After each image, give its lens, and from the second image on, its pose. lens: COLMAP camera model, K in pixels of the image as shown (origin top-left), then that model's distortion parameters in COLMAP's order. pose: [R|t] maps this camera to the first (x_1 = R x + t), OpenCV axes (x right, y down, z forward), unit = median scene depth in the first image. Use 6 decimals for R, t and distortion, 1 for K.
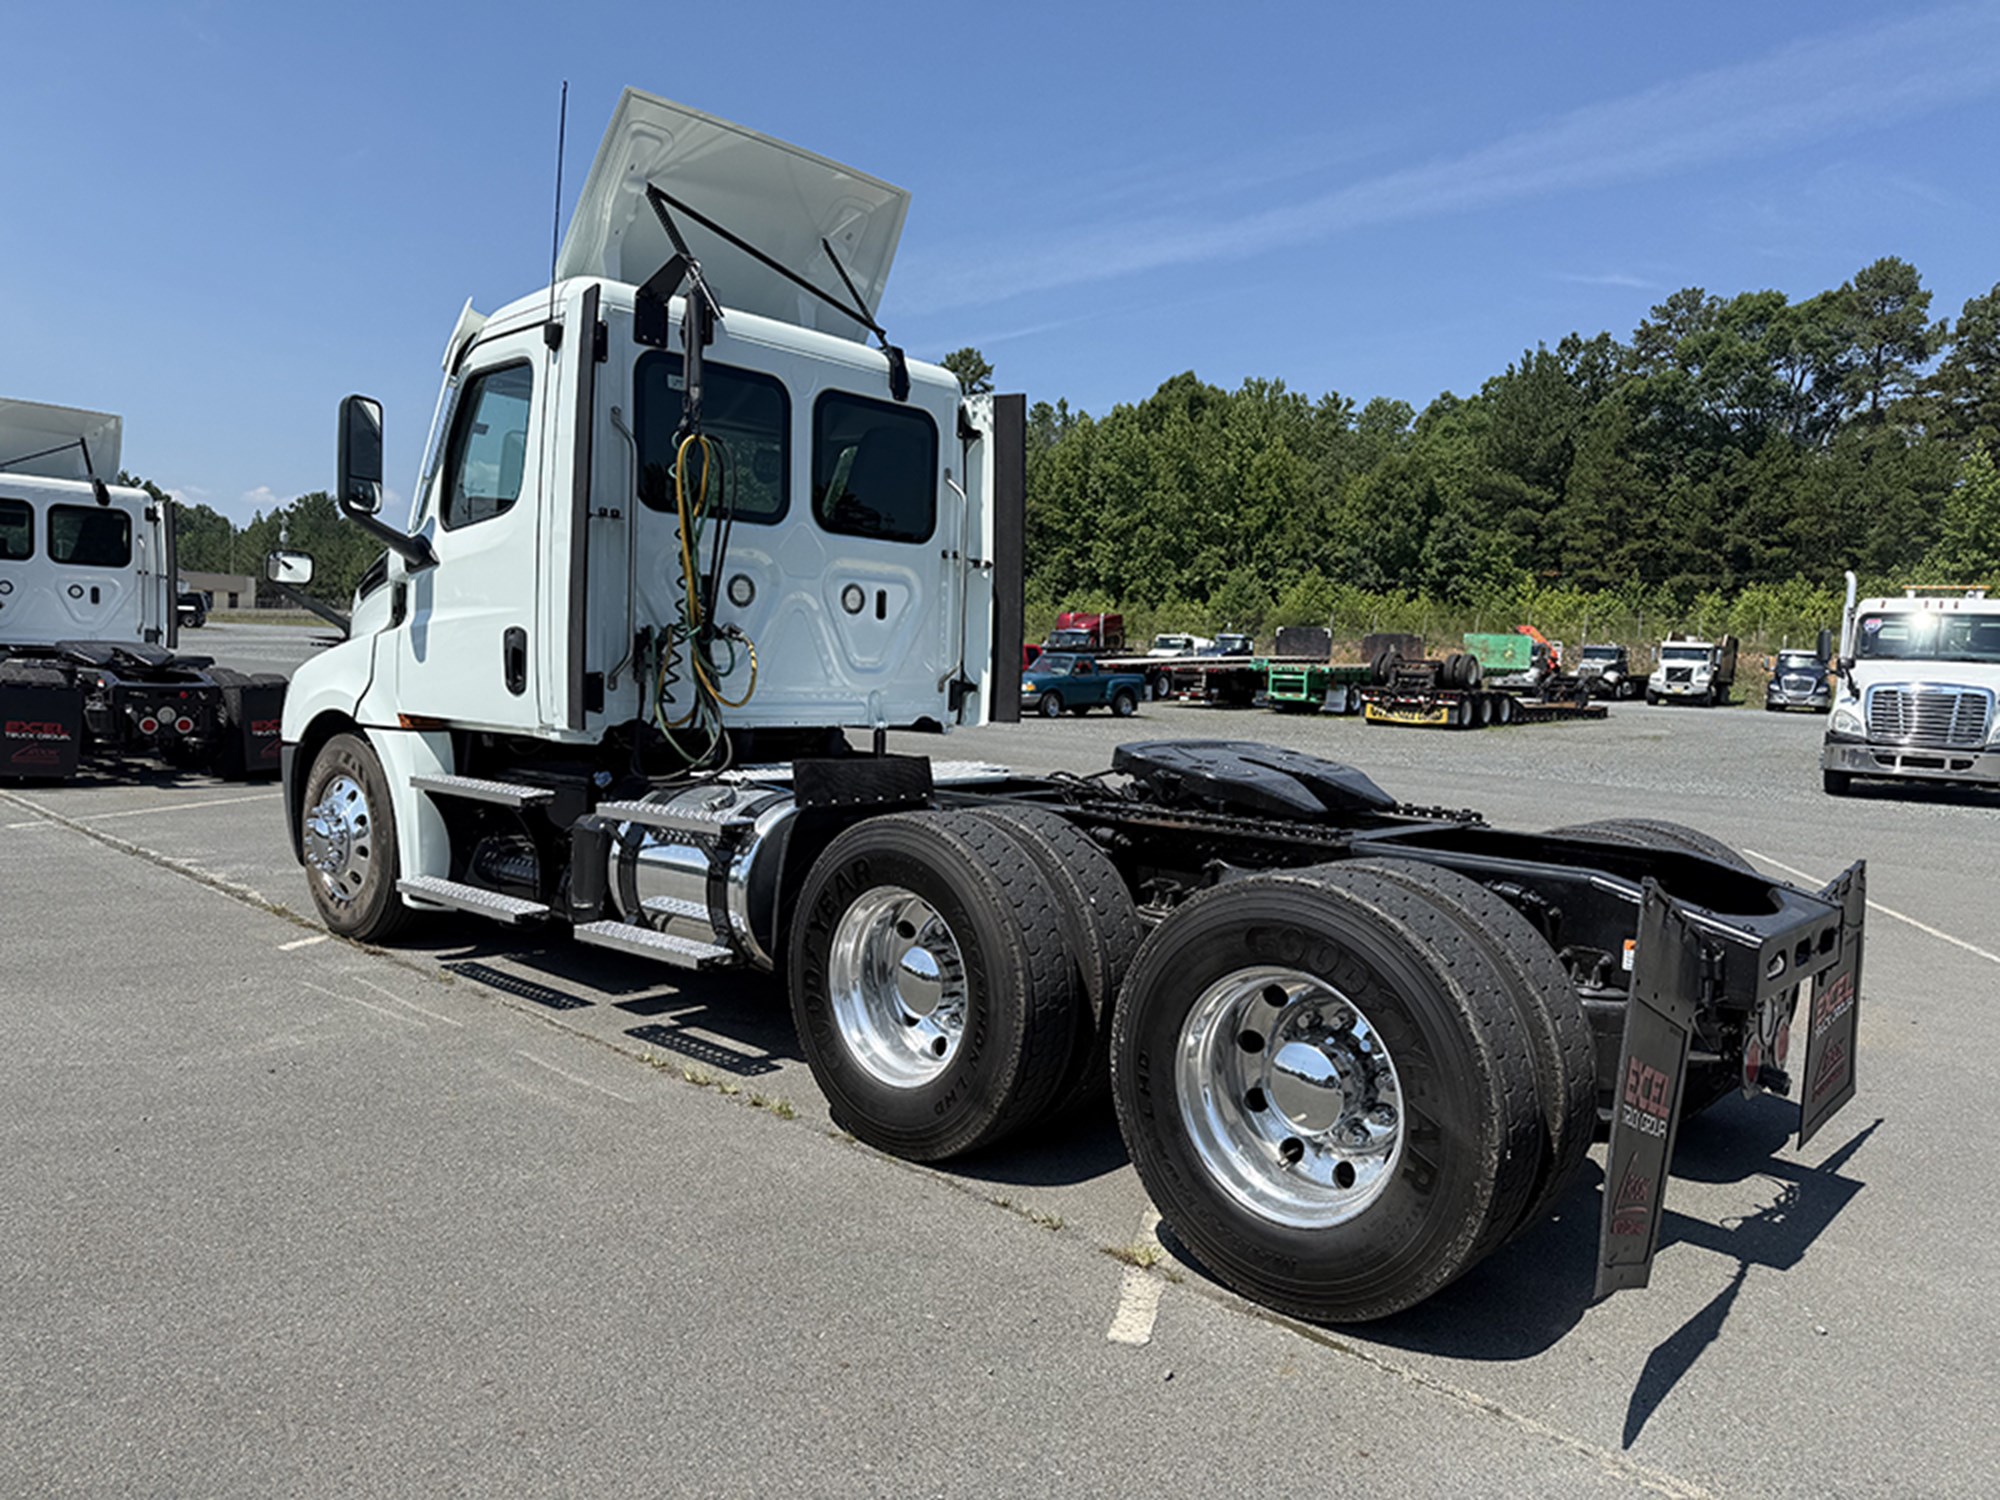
lens RADIAL K [[1449.2, 0, 1003.8], [0, 1449.2, 731.0], [0, 0, 1]] dist [0.044646, -0.008927]
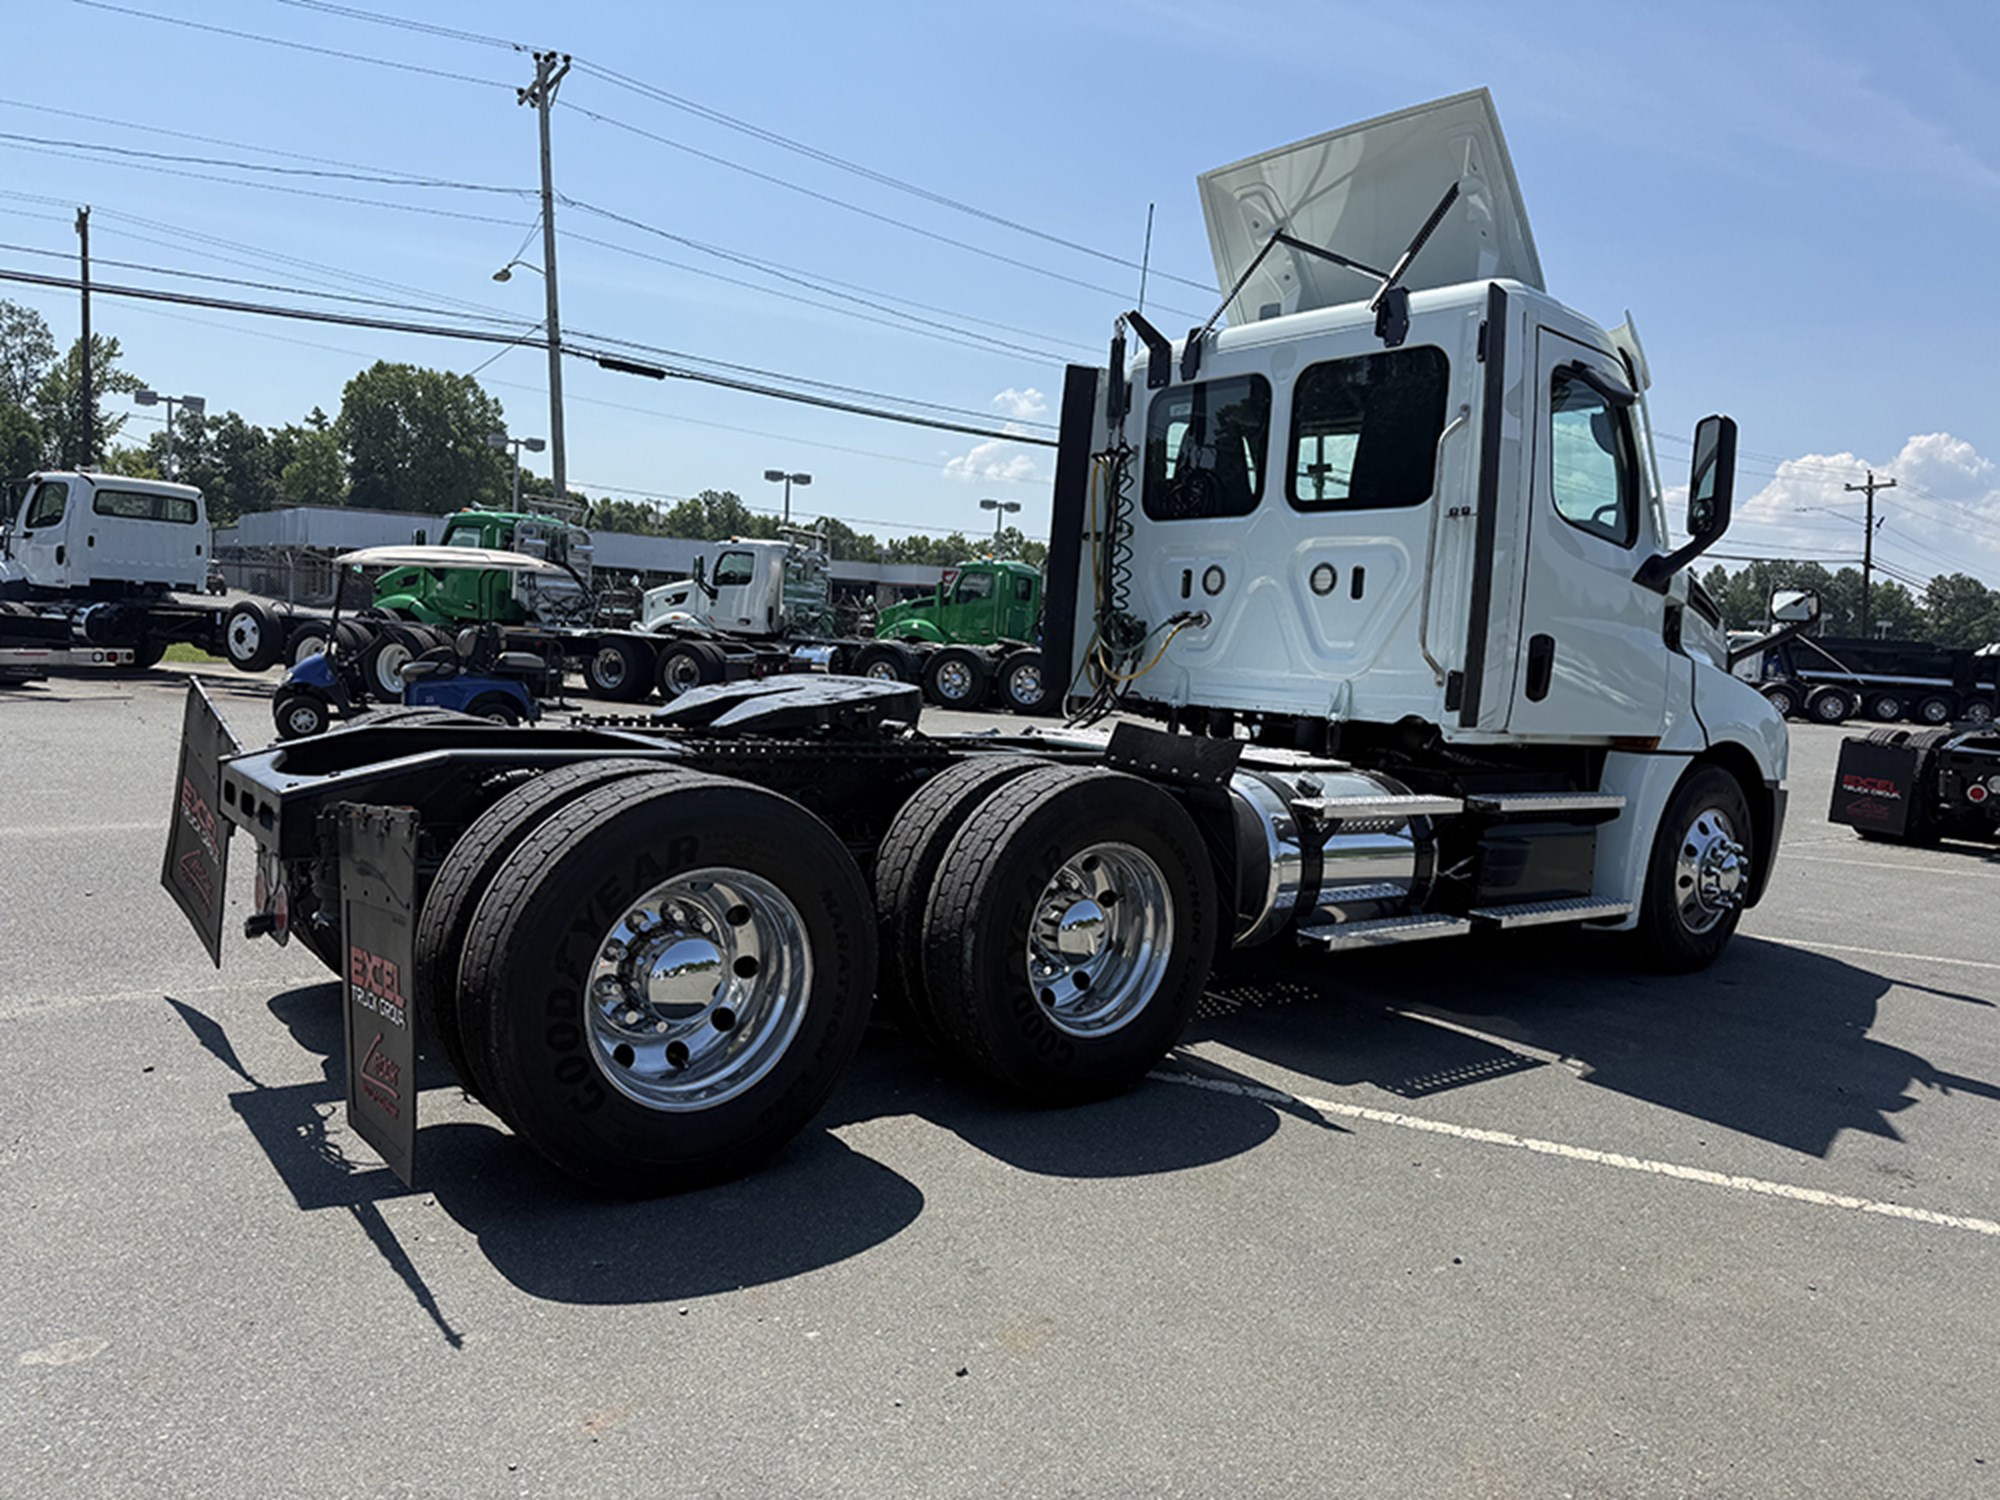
lens RADIAL K [[1415.3, 0, 1025.6], [0, 1415.3, 748.1], [0, 0, 1]] dist [0.021303, -0.048837]
pose [[-0.187049, 0.013380, -0.982259, 0.874268], [-0.109111, 0.993437, 0.034310, 0.006994], [0.976272, 0.113593, -0.184361, 1.050714]]
